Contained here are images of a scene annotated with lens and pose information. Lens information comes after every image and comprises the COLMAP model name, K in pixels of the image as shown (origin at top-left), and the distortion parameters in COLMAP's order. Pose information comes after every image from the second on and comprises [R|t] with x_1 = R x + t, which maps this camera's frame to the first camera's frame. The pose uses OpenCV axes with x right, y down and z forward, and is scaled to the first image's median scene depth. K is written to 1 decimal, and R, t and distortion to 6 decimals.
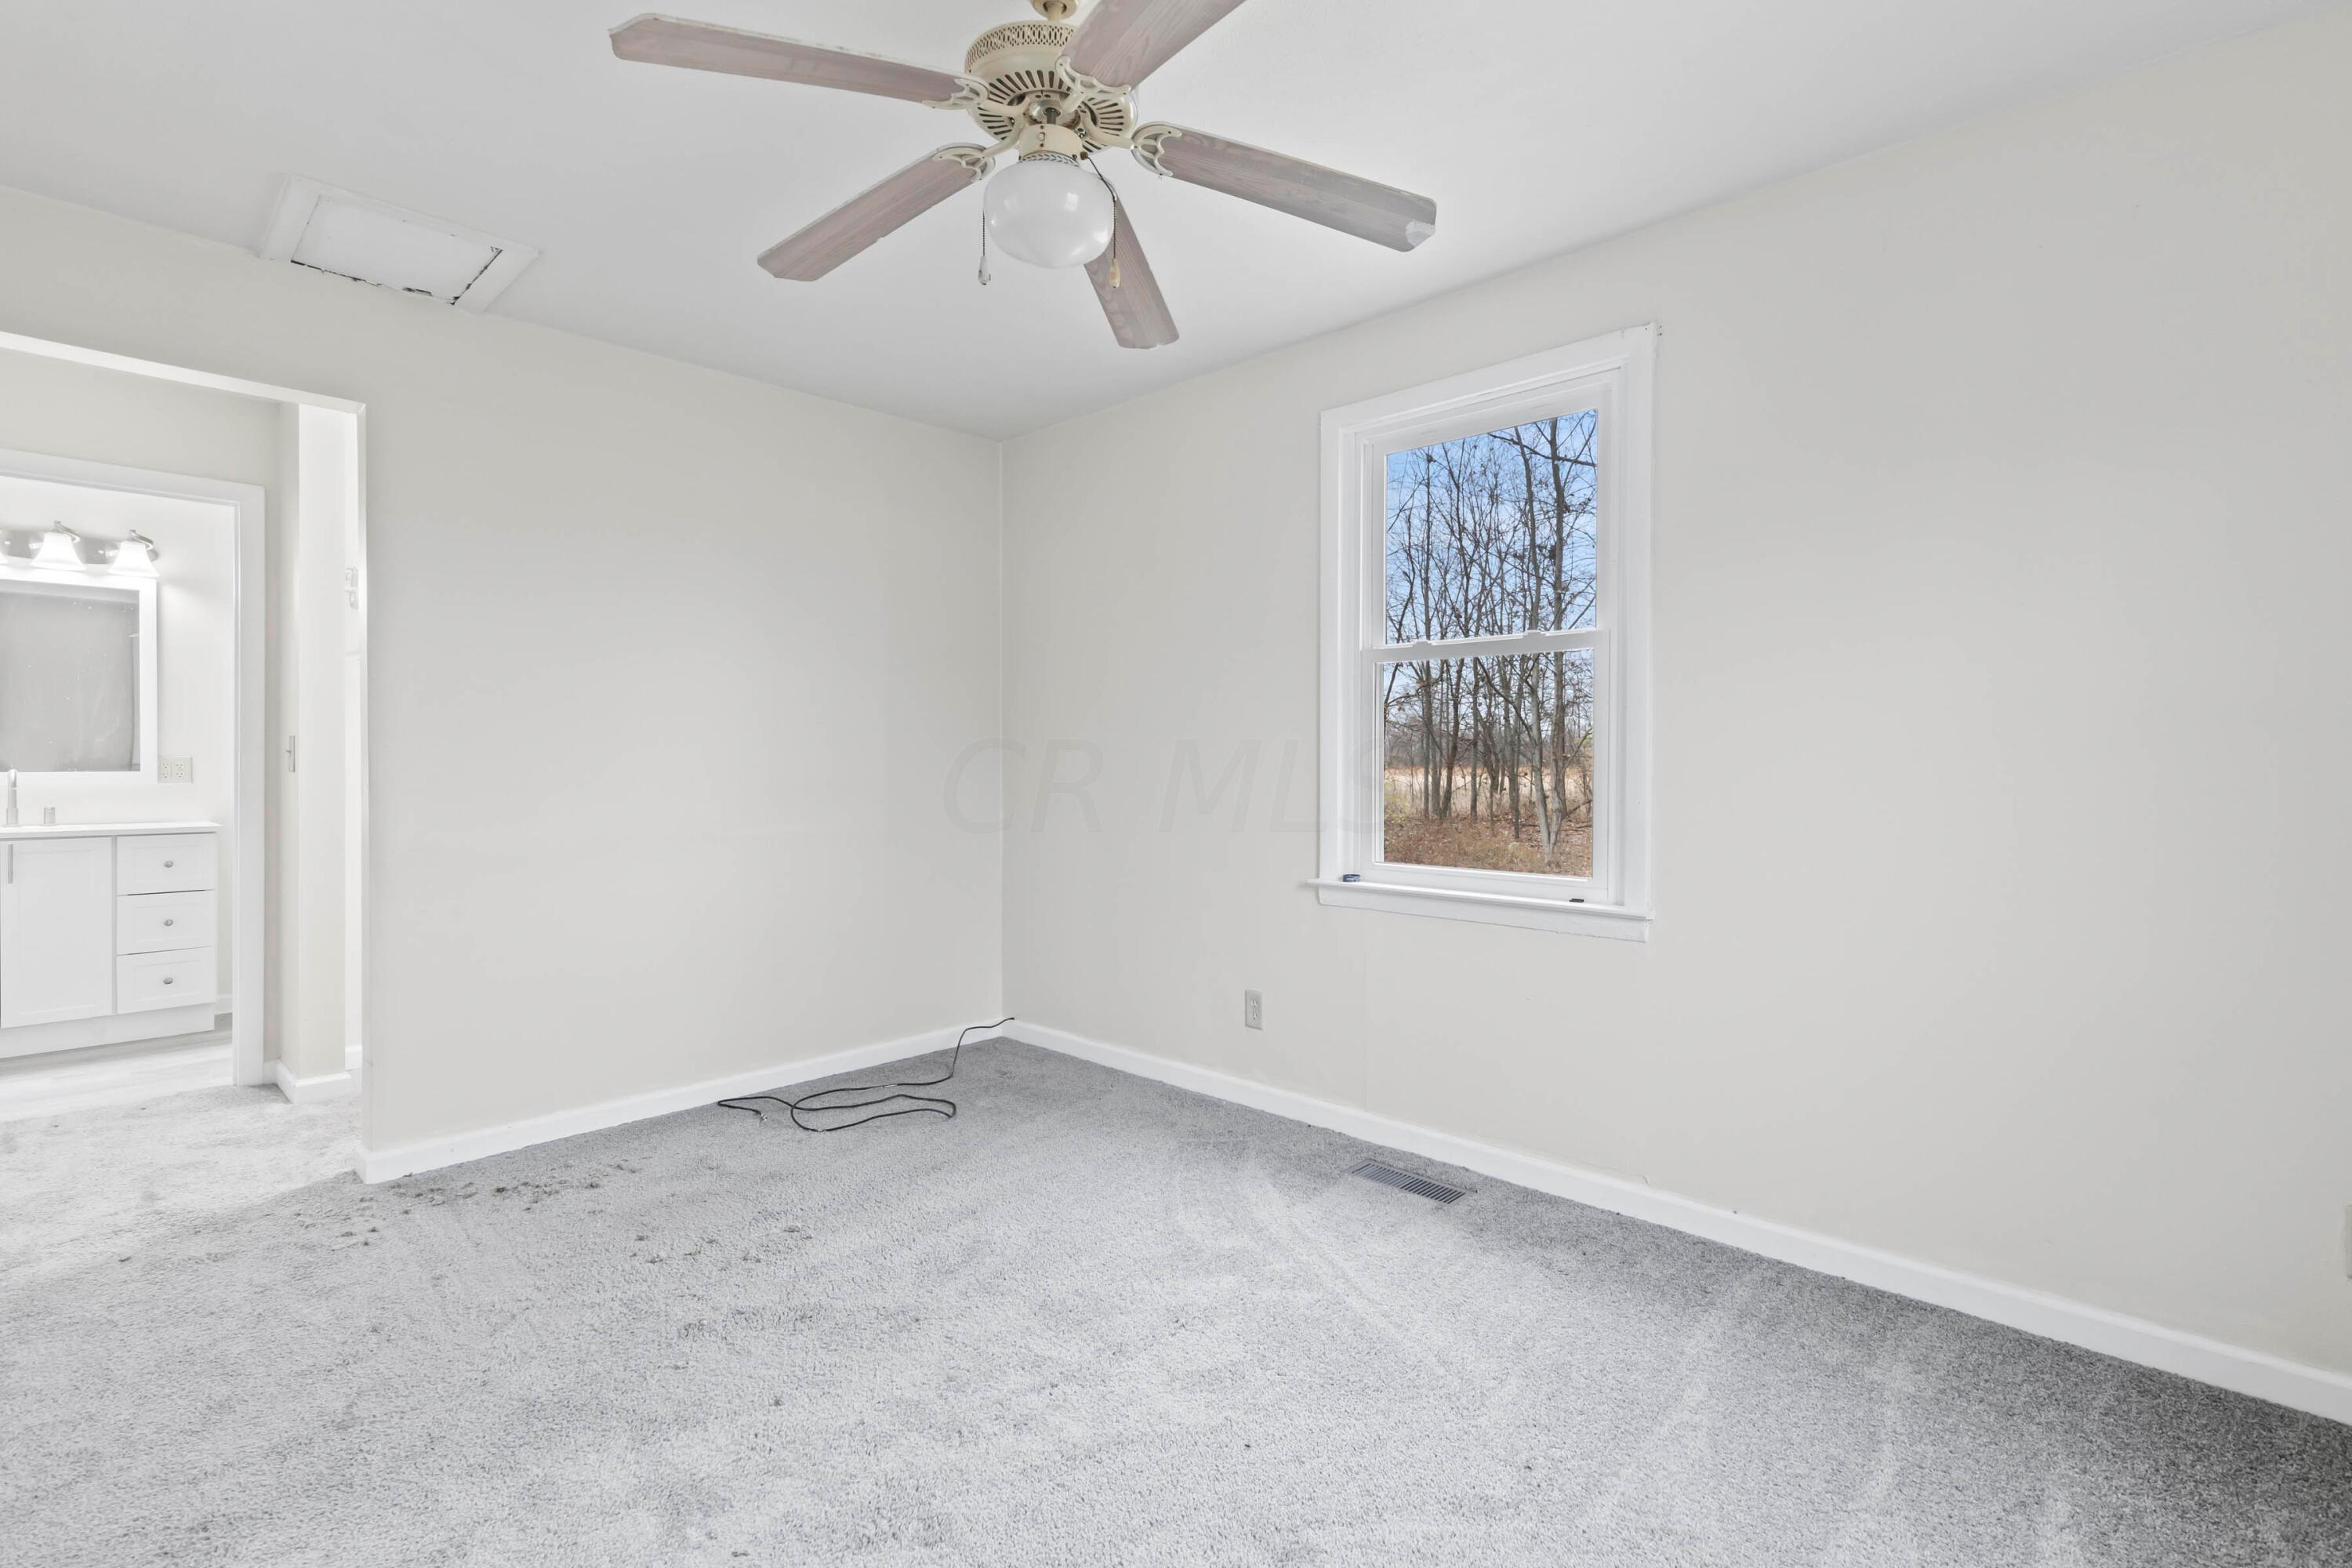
lens RADIAL K [[1055.3, 0, 1182.6], [0, 1055.3, 753.1], [0, 0, 1]] dist [0.001260, 0.000225]
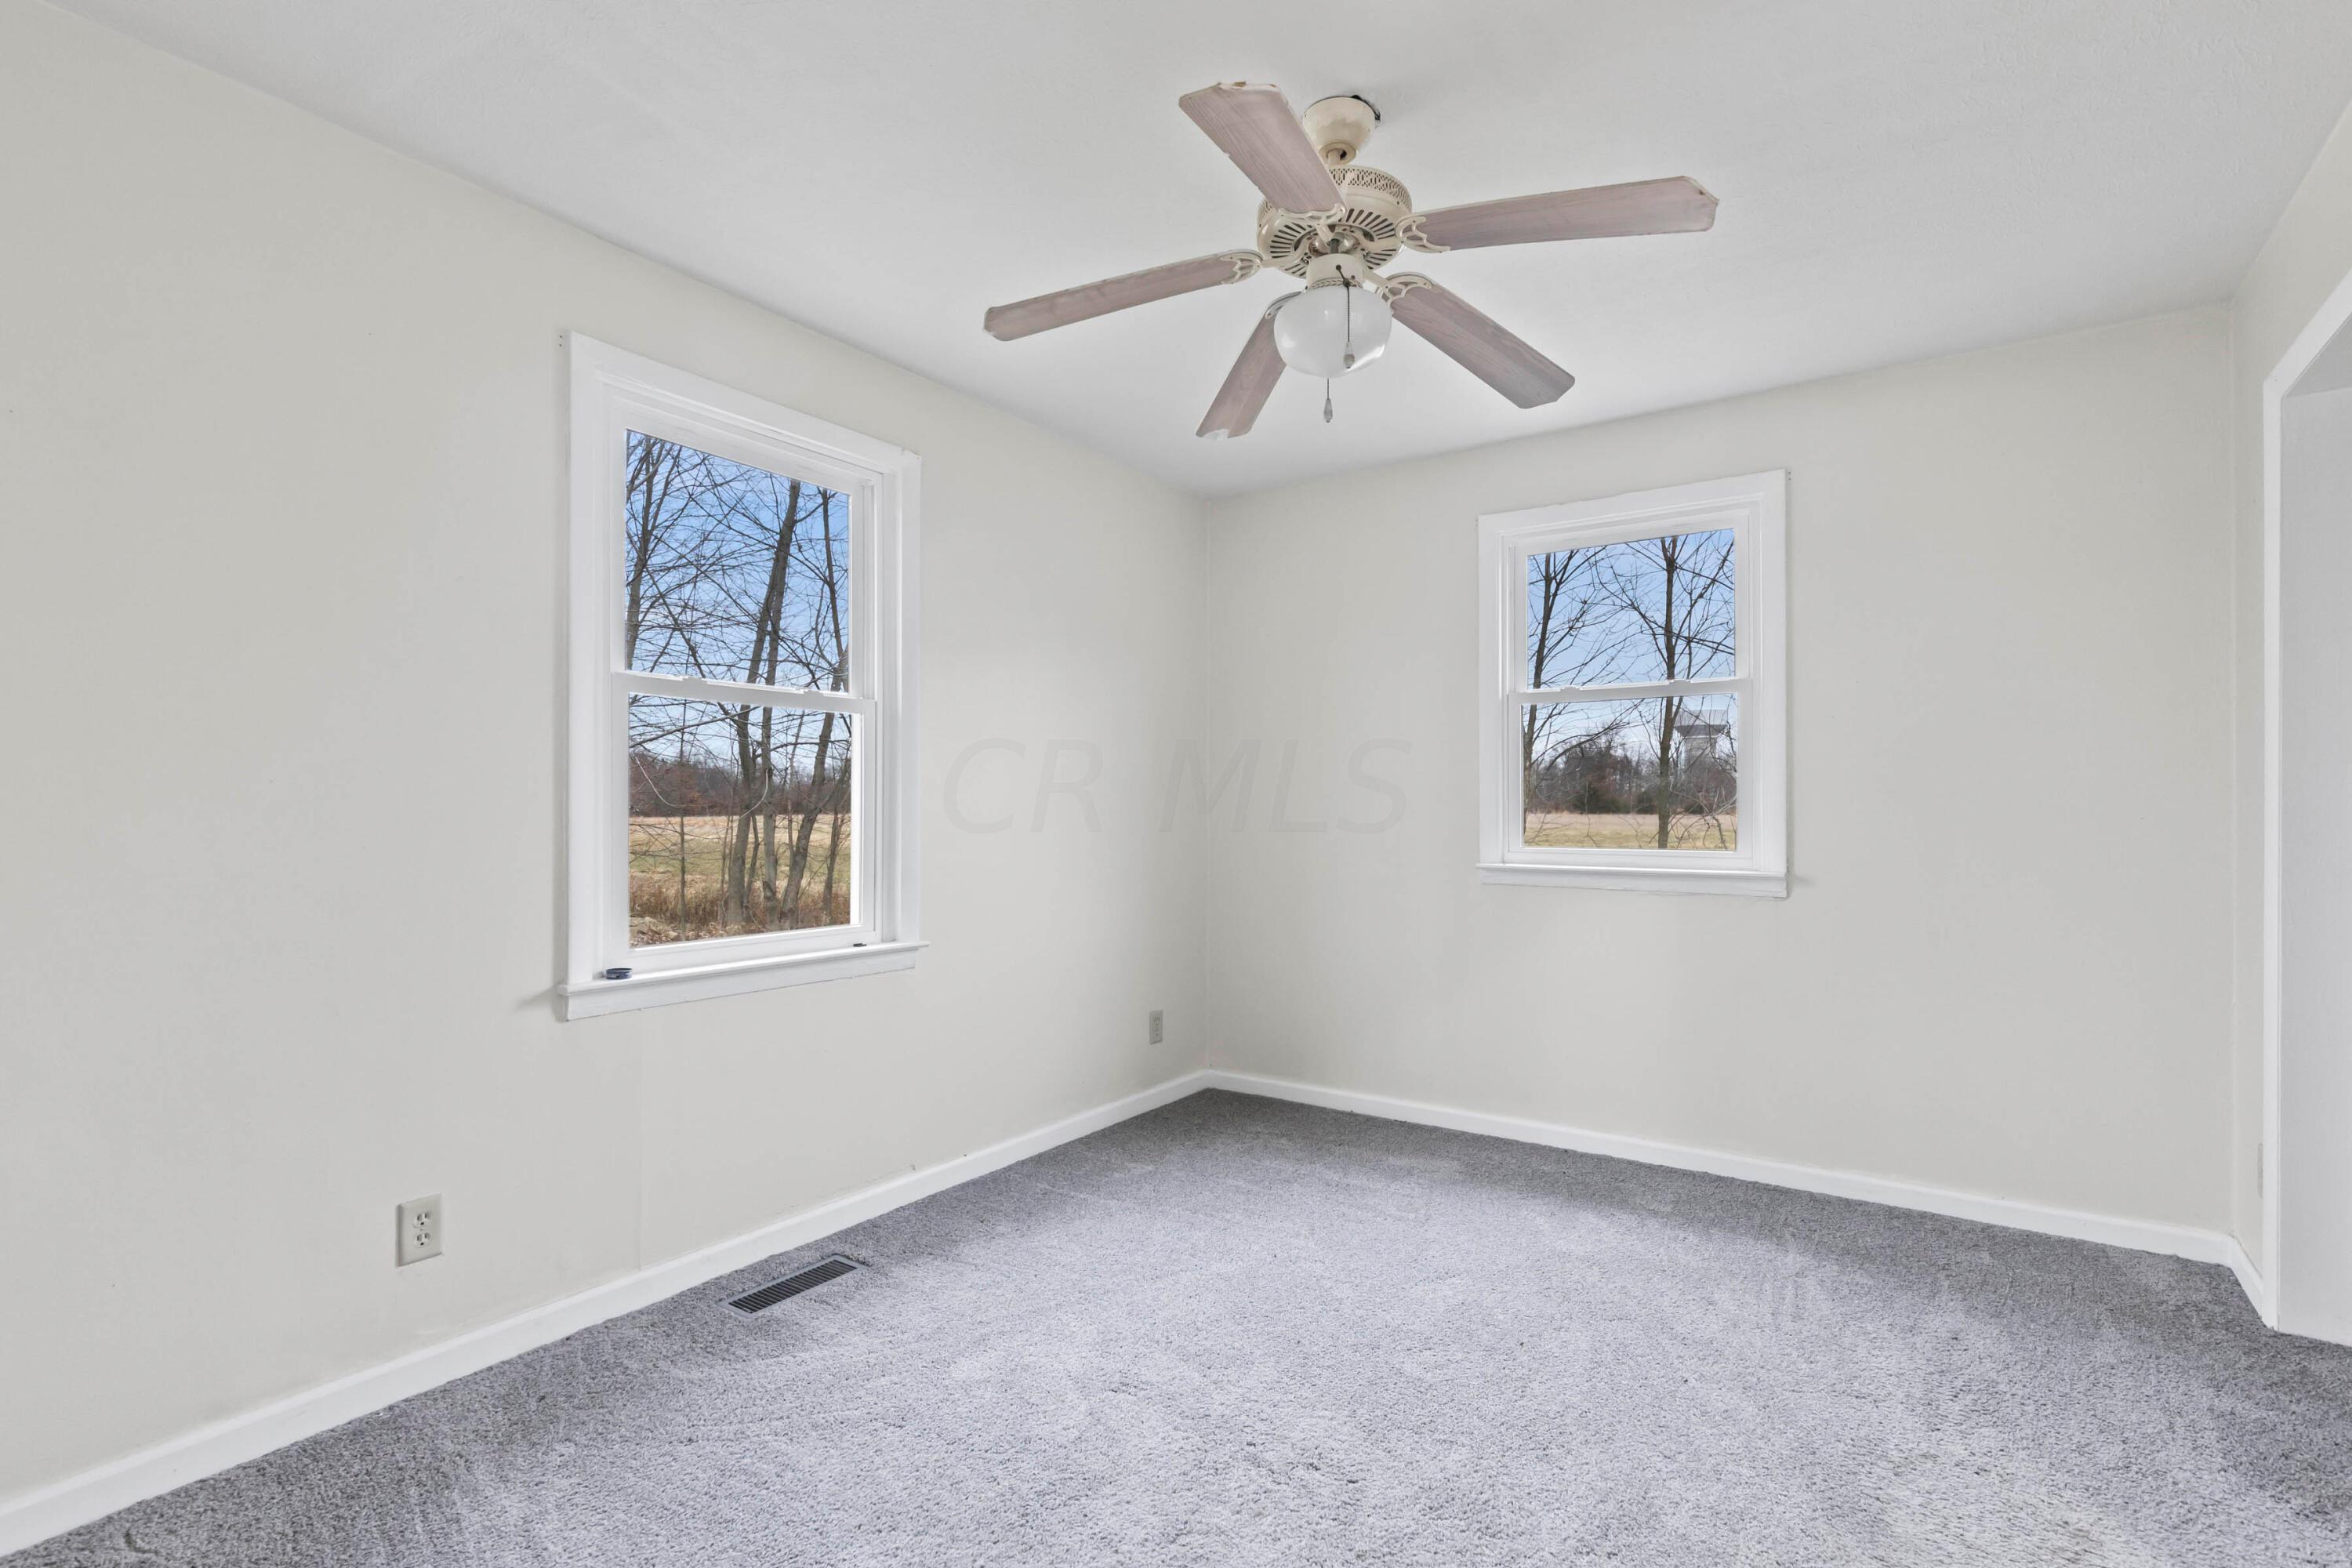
lens RADIAL K [[1078.1, 0, 1162.0], [0, 1078.1, 805.2], [0, 0, 1]] dist [0.002054, -0.000123]
pose [[-0.128203, 0.008024, 0.991715, -0.753515], [0.000795, 0.999968, -0.007988, 0.005014], [-0.991748, -0.000236, -0.128205, 0.817382]]
